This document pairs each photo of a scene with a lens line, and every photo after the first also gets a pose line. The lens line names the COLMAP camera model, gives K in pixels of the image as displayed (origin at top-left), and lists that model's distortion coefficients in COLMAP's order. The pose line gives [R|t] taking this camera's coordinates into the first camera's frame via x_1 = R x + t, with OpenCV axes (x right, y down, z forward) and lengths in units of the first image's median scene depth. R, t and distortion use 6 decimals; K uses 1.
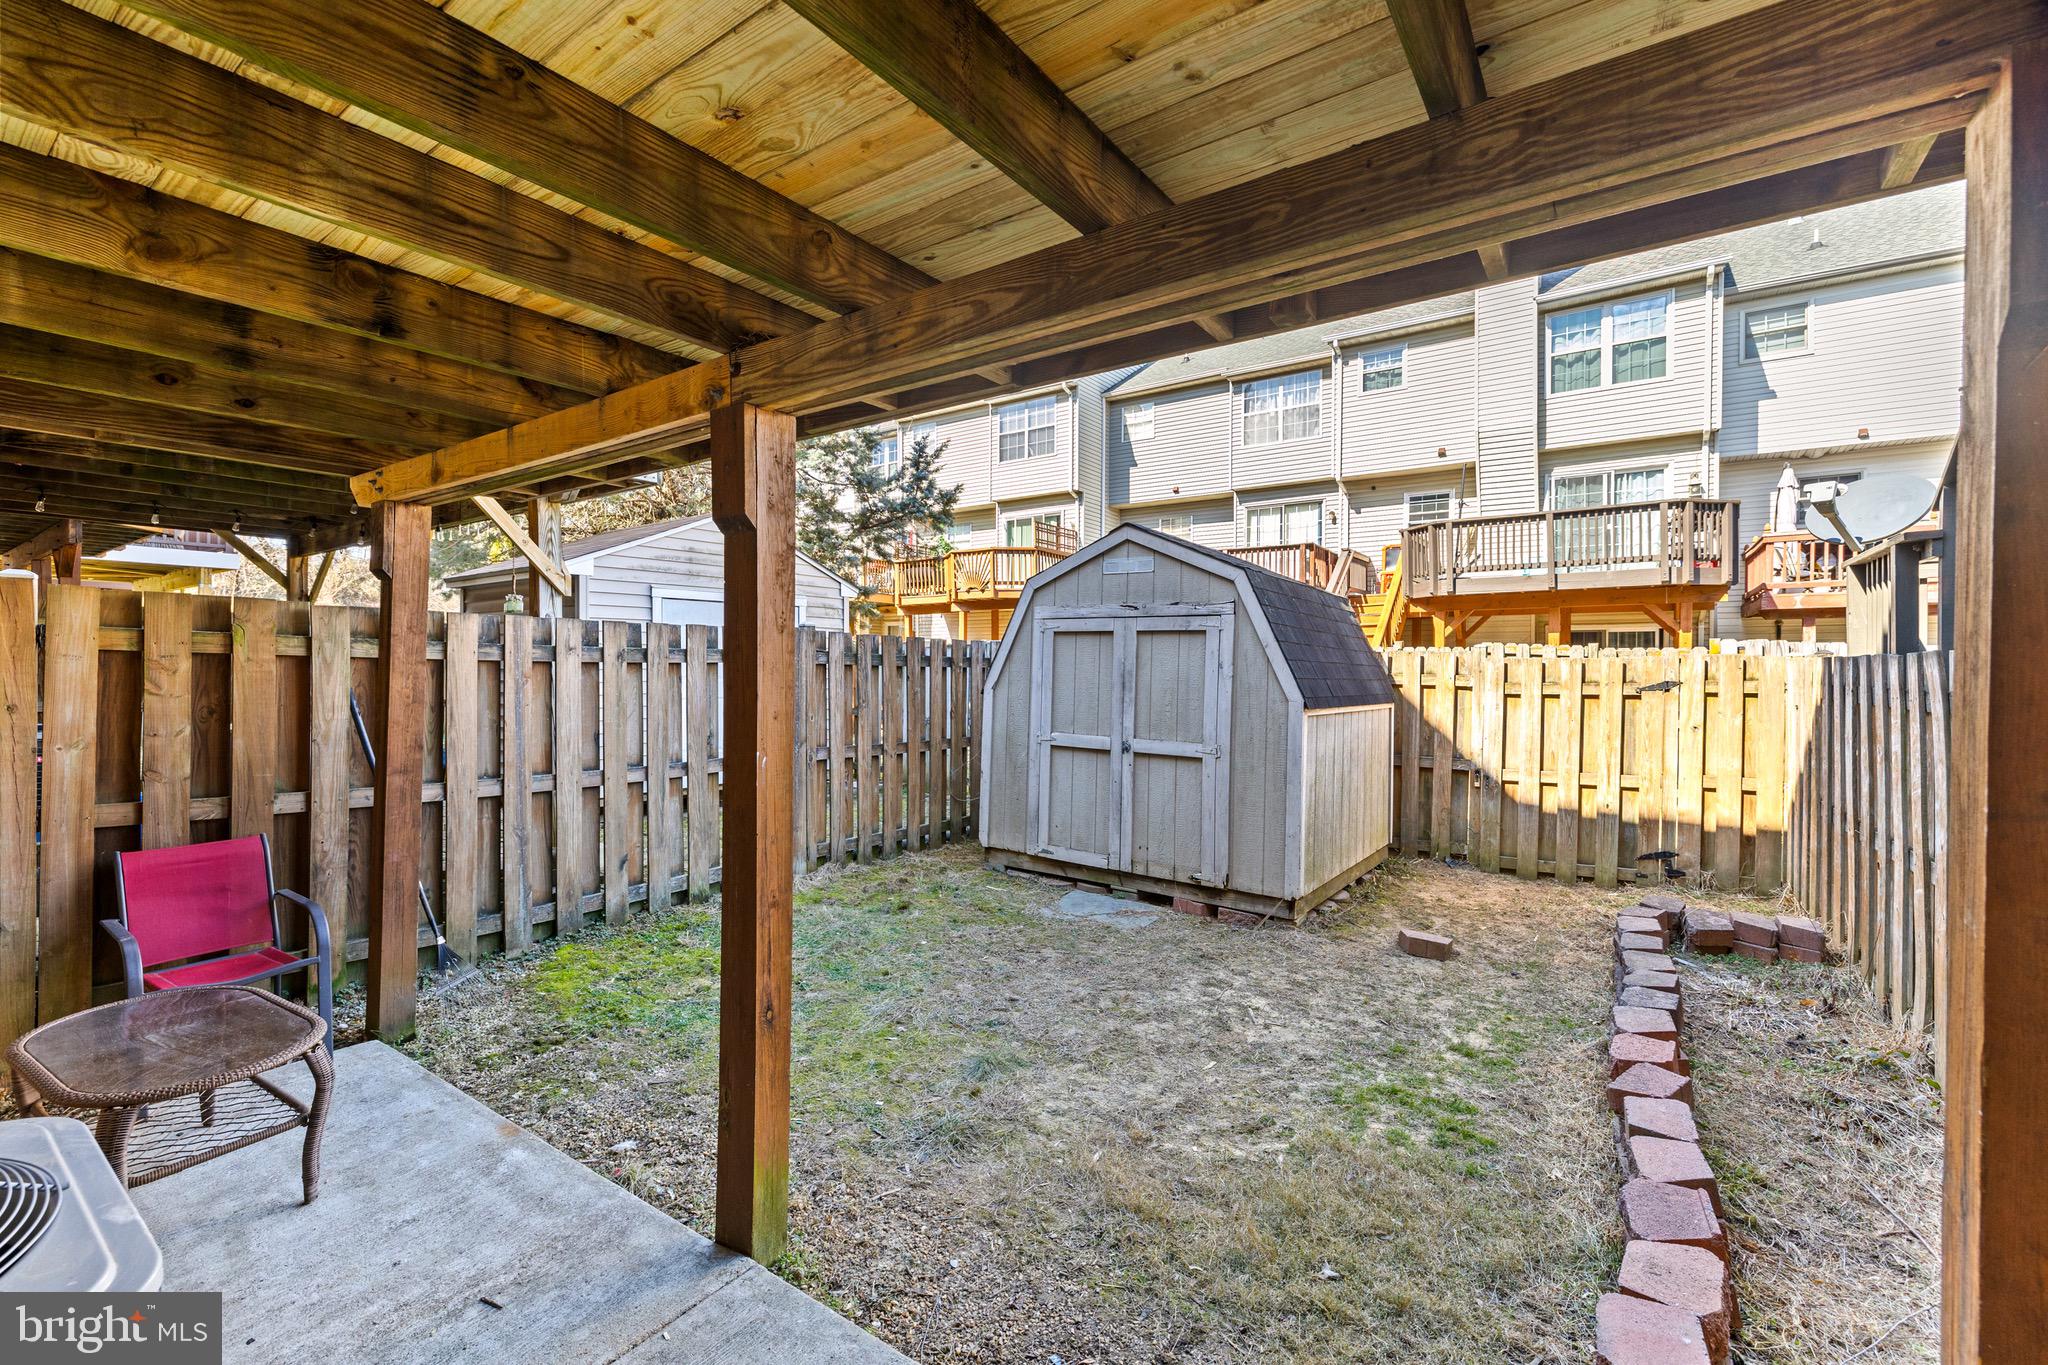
lens RADIAL K [[850.5, 0, 1028.3], [0, 850.5, 673.8], [0, 0, 1]] dist [-0.000857, -0.000175]
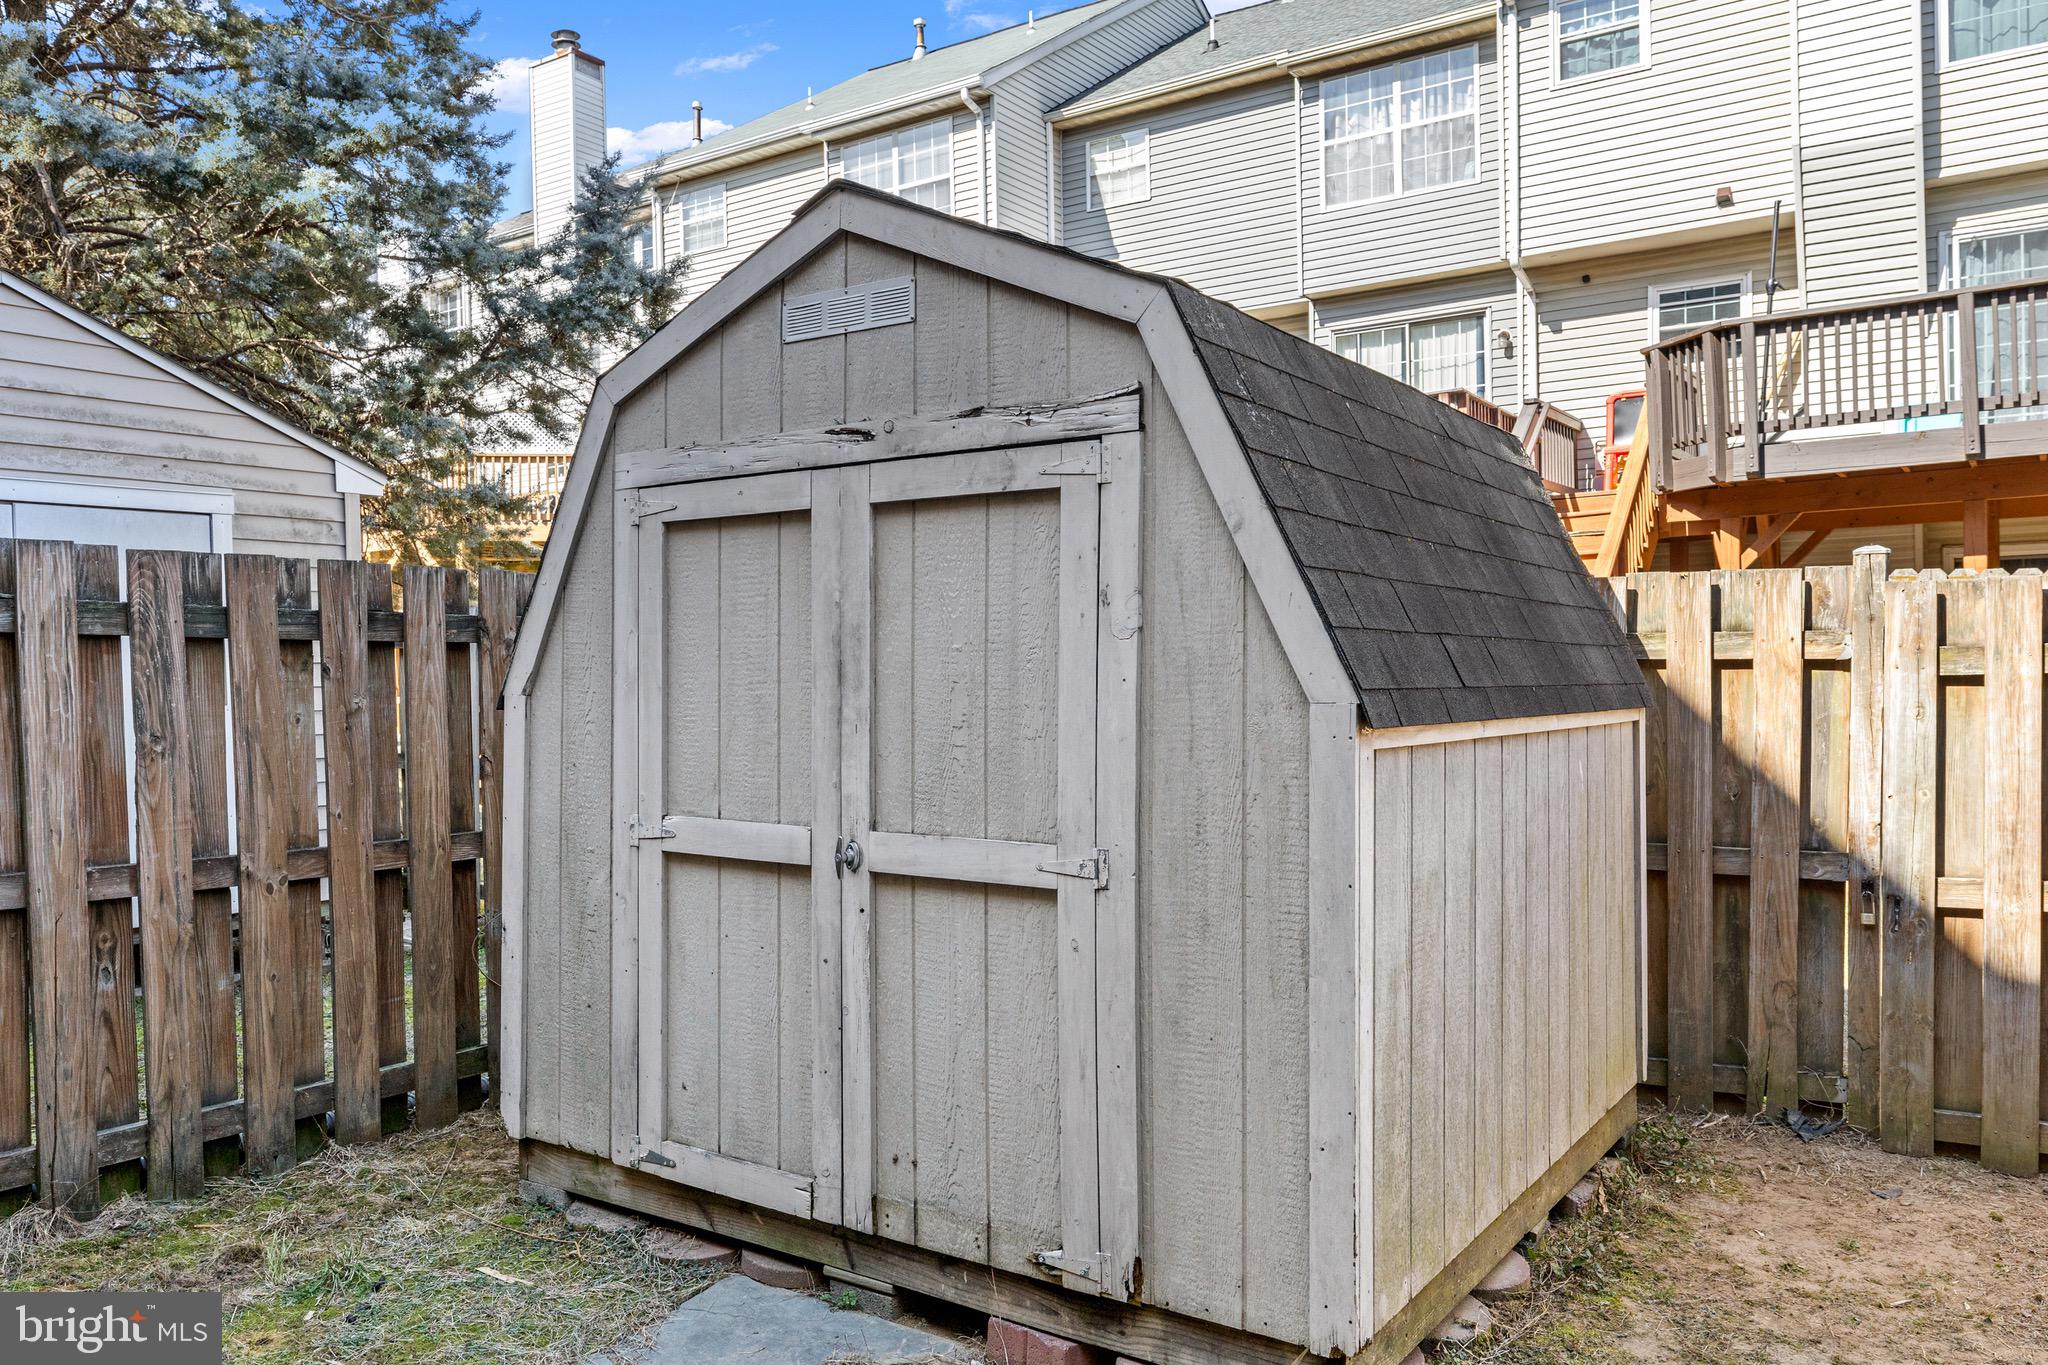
lens RADIAL K [[1488.5, 0, 1021.2], [0, 1488.5, 699.3], [0, 0, 1]] dist [-0.001195, -0.000206]
pose [[0.999558, -0.024376, 0.016990, 0.147247], [0.024194, 0.999648, 0.010883, 0.017298], [-0.017250, -0.010467, 0.999796, 0.356643]]
